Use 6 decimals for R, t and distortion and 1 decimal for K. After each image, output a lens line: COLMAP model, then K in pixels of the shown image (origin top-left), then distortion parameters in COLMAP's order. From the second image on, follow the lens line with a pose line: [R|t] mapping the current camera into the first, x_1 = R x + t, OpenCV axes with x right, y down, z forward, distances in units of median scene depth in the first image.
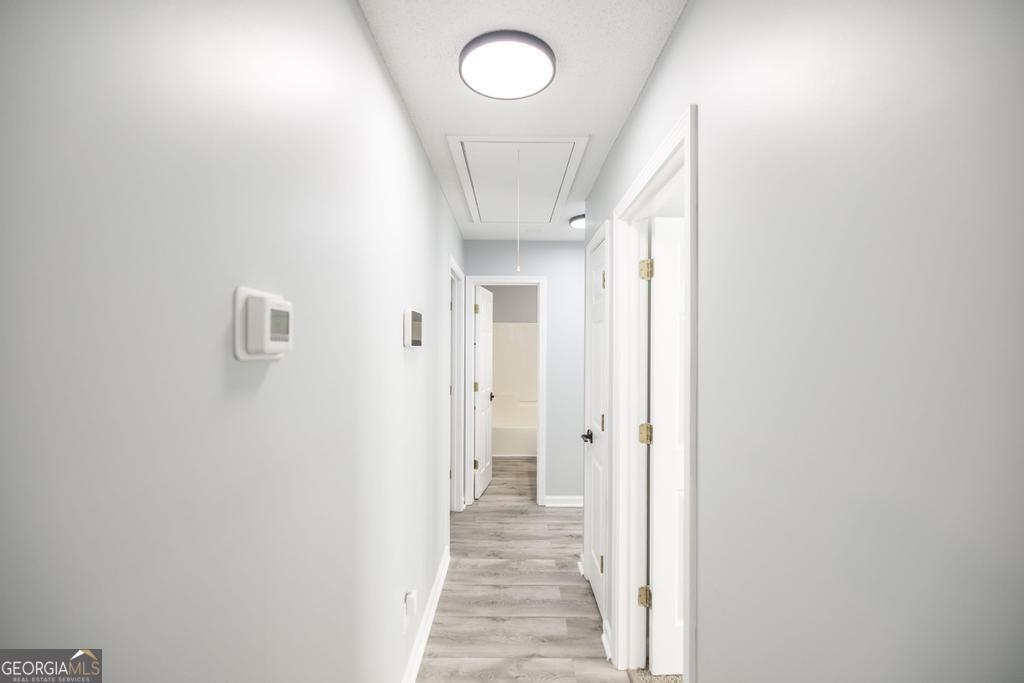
lens RADIAL K [[437.1, 0, 512.0], [0, 437.1, 341.5], [0, 0, 1]] dist [-0.000135, -0.000131]
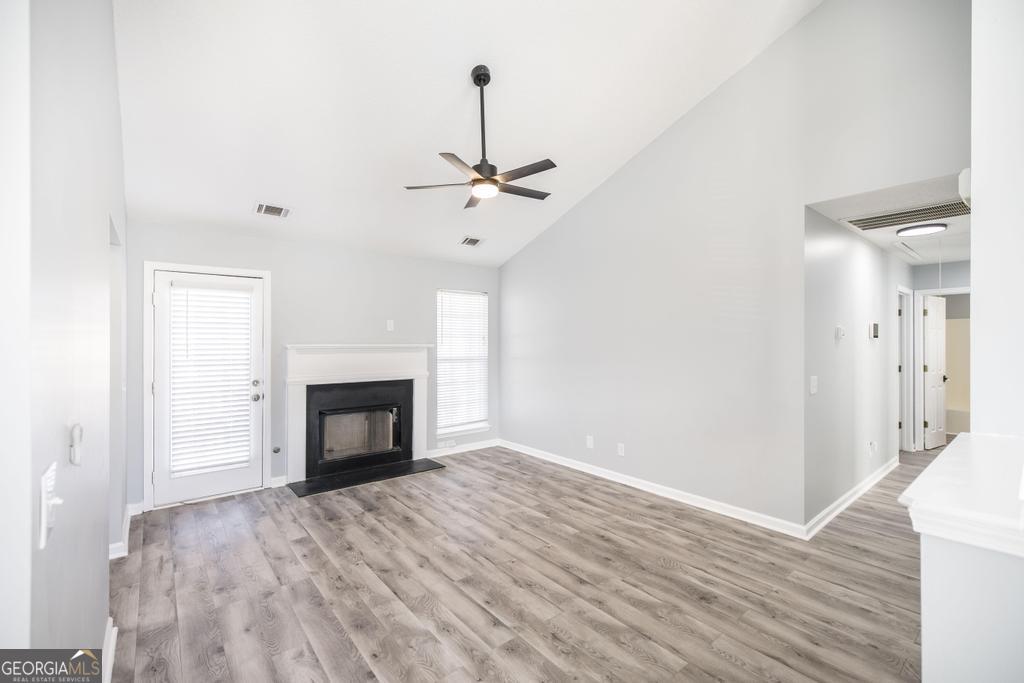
lens RADIAL K [[437.1, 0, 512.0], [0, 437.1, 341.5], [0, 0, 1]] dist [-0.000135, -0.000131]
pose [[0.631587, -0.002952, -0.775299, 0.174655], [0.008305, 0.999961, 0.002958, 0.003086], [0.775260, -0.008308, 0.631587, -0.950833]]
